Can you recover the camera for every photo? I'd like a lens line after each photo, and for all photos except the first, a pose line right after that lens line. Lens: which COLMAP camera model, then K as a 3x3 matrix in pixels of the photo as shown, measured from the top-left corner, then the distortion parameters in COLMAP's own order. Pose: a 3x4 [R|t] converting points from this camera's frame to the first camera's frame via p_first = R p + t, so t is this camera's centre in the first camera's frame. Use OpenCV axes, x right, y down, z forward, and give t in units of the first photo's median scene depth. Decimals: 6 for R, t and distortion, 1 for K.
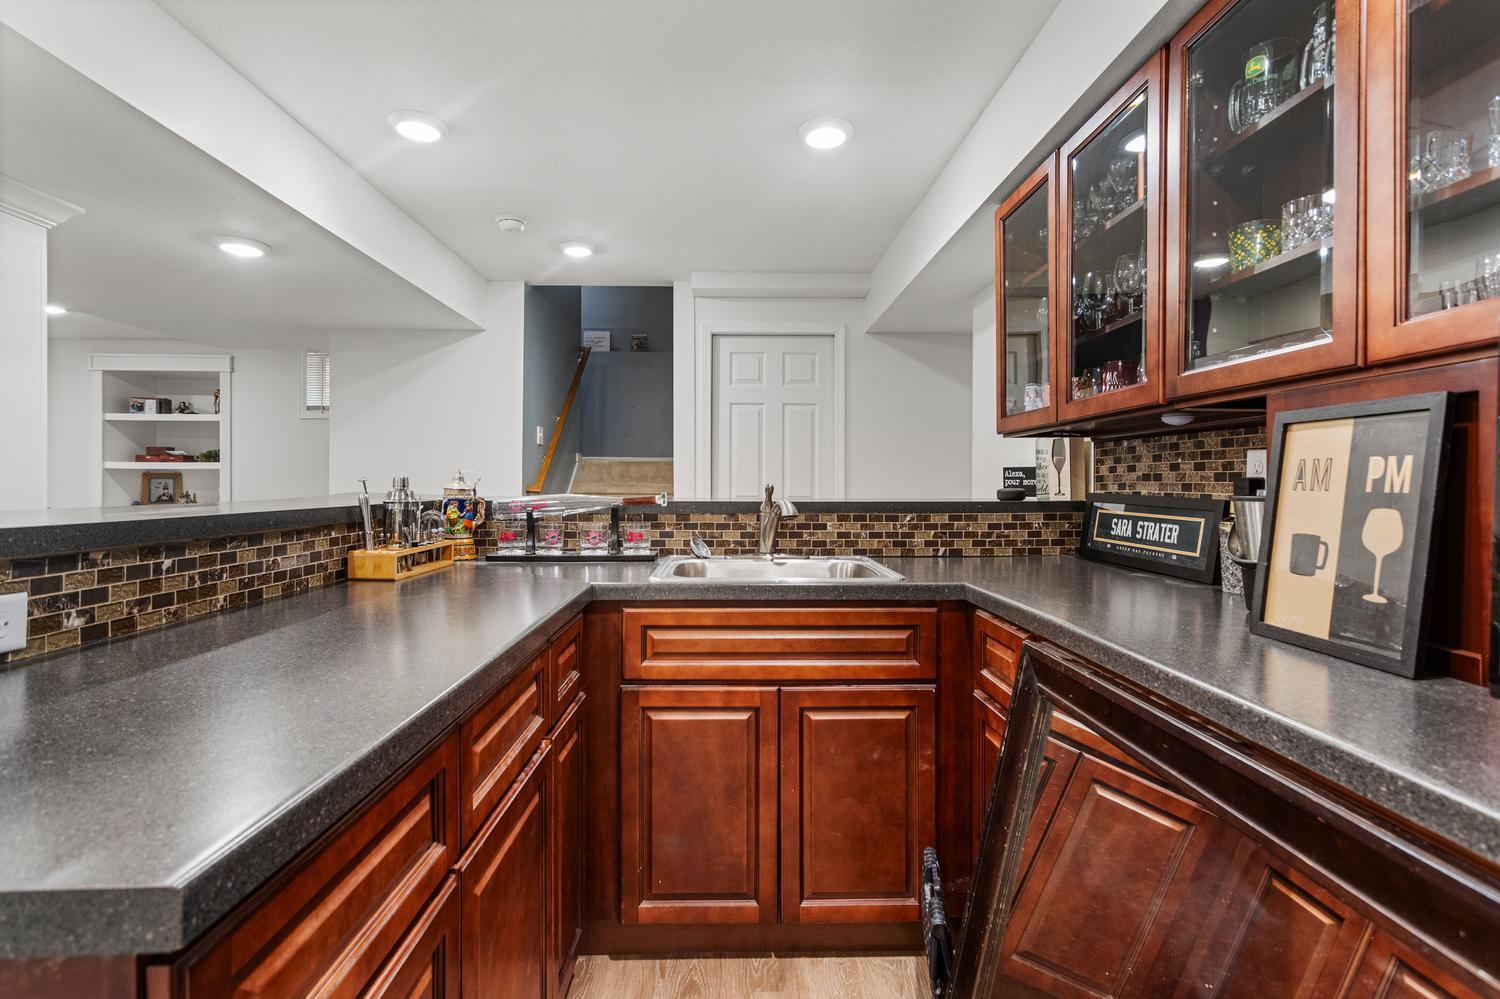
lens RADIAL K [[713.6, 0, 747.7], [0, 713.6, 490.1], [0, 0, 1]] dist [-0.000447, 0.000200]
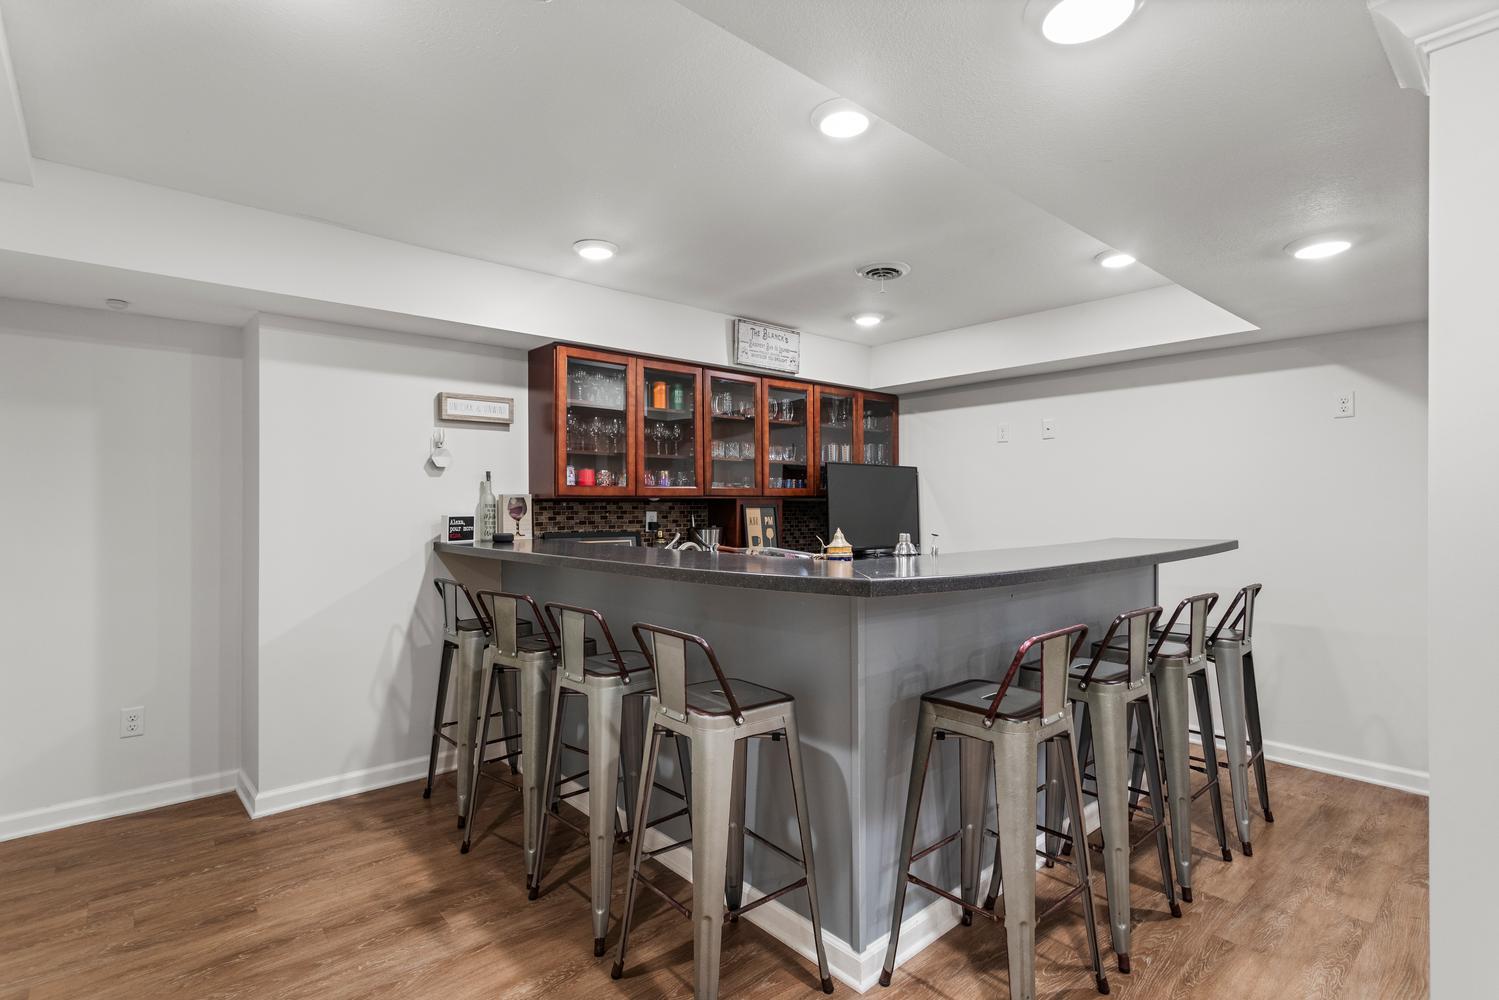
lens RADIAL K [[713.1, 0, 747.2], [0, 713.1, 490.6], [0, 0, 1]] dist [-0.000447, 0.000200]
pose [[-0.644901, 0.013868, 0.764140, -1.317407], [0.009410, 0.999904, -0.010206, -0.089266], [-0.764208, 0.000609, -0.644969, 2.106957]]
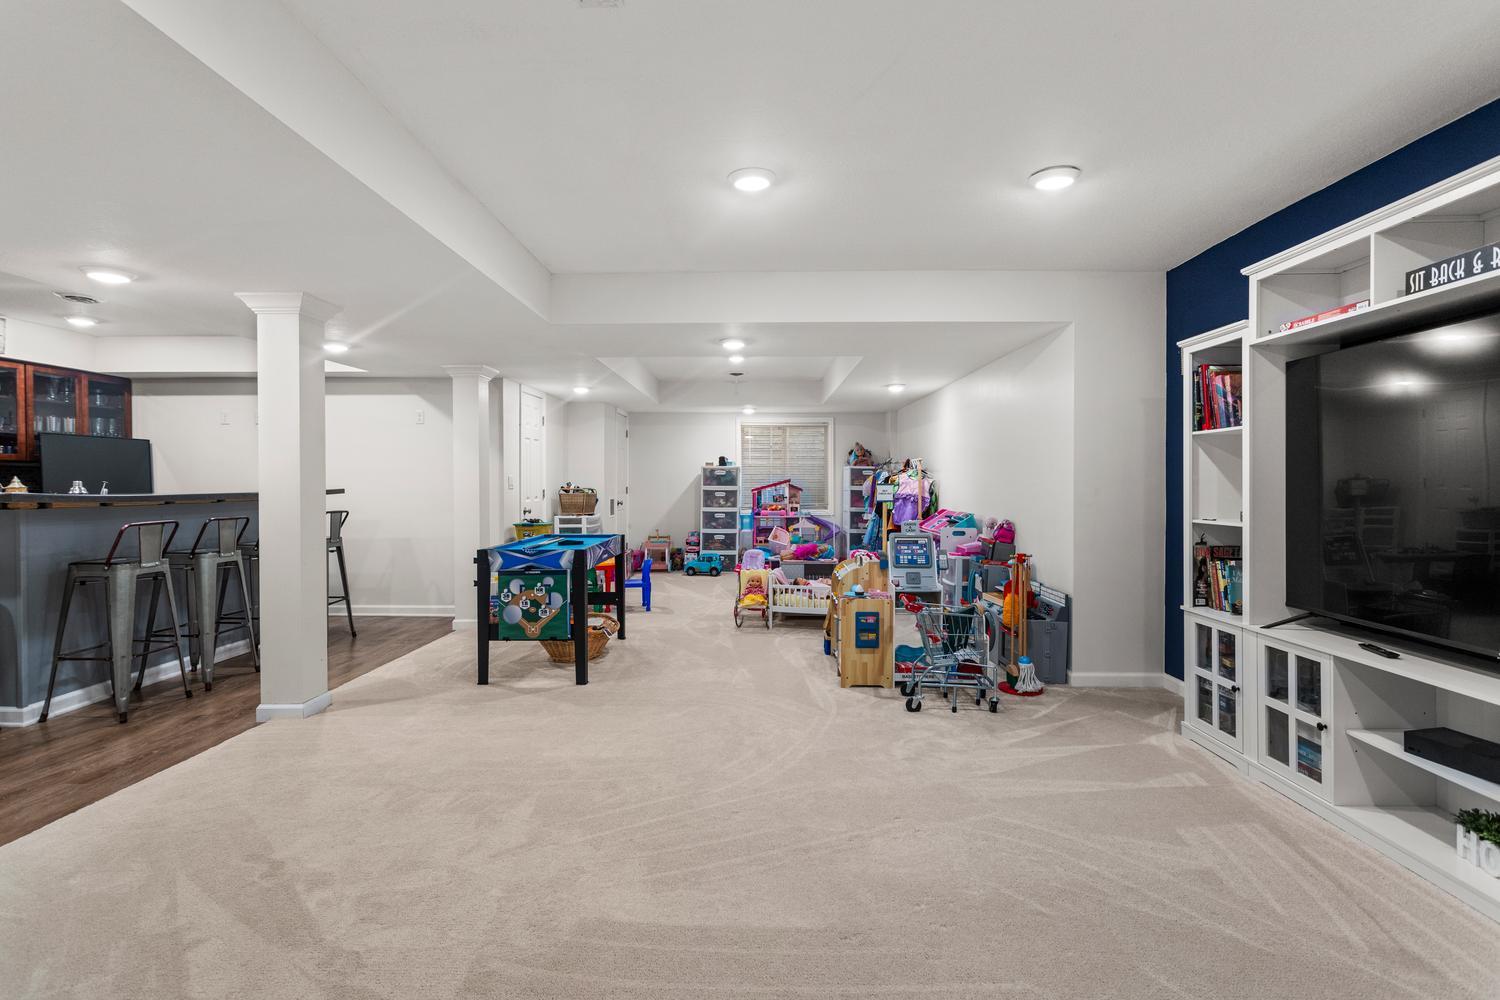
lens RADIAL K [[713.6, 0, 747.7], [0, 713.6, 490.6], [0, 0, 1]] dist [-0.000447, 0.000200]
pose [[-0.999293, -0.002241, 0.037542, -2.503505], [-0.001406, 0.999751, 0.022253, -0.044368], [-0.037583, 0.022184, -0.999047, 3.031307]]
